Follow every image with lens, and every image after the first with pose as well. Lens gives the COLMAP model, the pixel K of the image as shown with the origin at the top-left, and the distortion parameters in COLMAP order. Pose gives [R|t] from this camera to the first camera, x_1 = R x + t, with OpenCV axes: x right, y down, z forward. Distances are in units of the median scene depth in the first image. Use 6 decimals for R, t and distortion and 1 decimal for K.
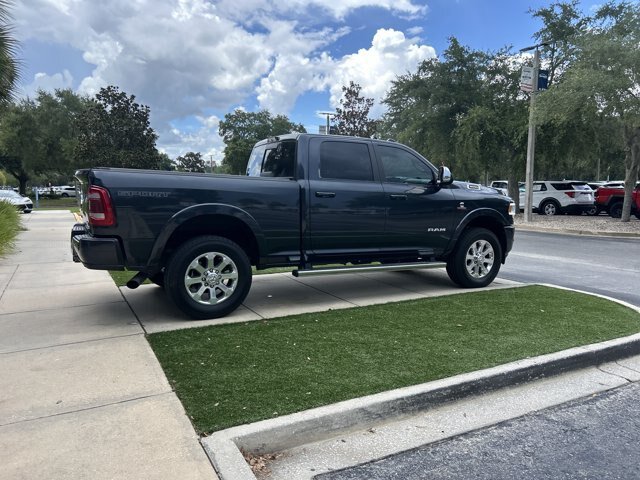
lens RADIAL K [[482.0, 0, 323.8], [0, 482.0, 239.6], [0, 0, 1]] dist [0.045083, -0.045741]
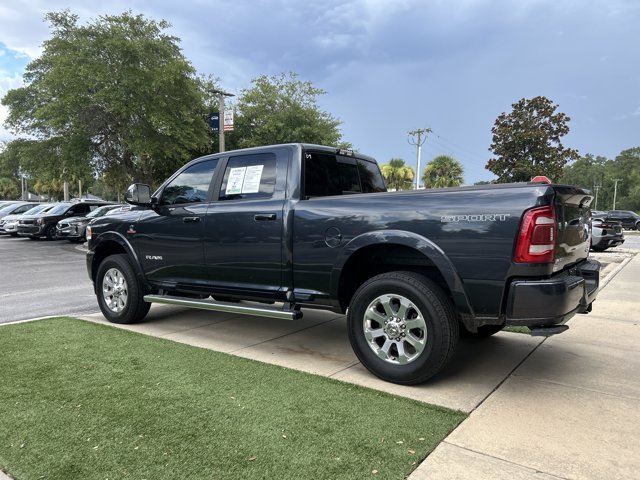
lens RADIAL K [[482.0, 0, 326.6], [0, 482.0, 244.1], [0, 0, 1]] dist [0.045083, -0.045741]
pose [[-0.428523, -0.066593, 0.901073, -0.251509], [0.095098, 0.988417, 0.118274, -0.045586], [-0.898512, 0.136374, -0.417227, 0.415126]]
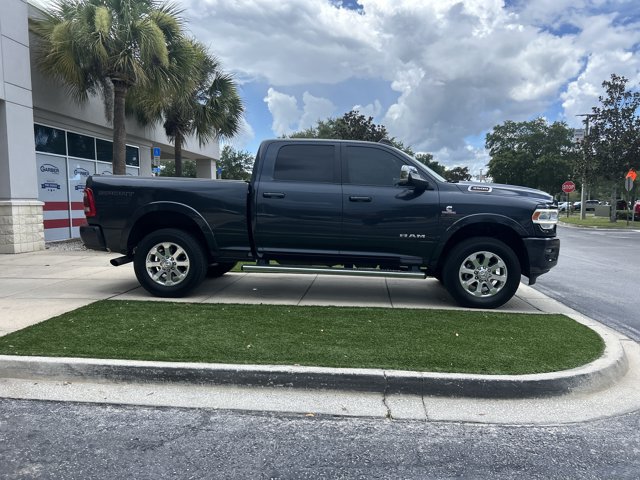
lens RADIAL K [[482.0, 0, 322.6], [0, 482.0, 243.5], [0, 0, 1]] dist [0.045083, -0.045741]
pose [[0.834573, 0.048750, -0.548736, 0.180115], [-0.062091, 0.998054, -0.005767, 0.002971], [0.547387, 0.038884, 0.835976, 0.048144]]
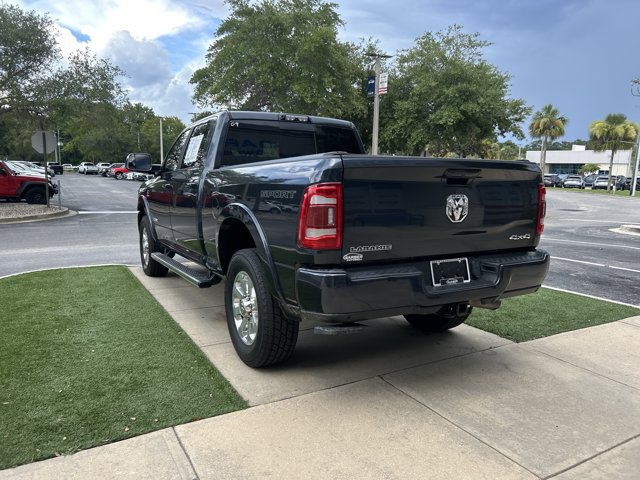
lens RADIAL K [[482.0, 0, 324.6], [0, 482.0, 241.0], [0, 0, 1]] dist [0.045083, -0.045741]
pose [[-0.017981, -0.143341, 0.989510, -0.269714], [0.097154, 0.984736, 0.144415, -0.036003], [-0.995107, 0.098732, -0.003780, 0.291039]]
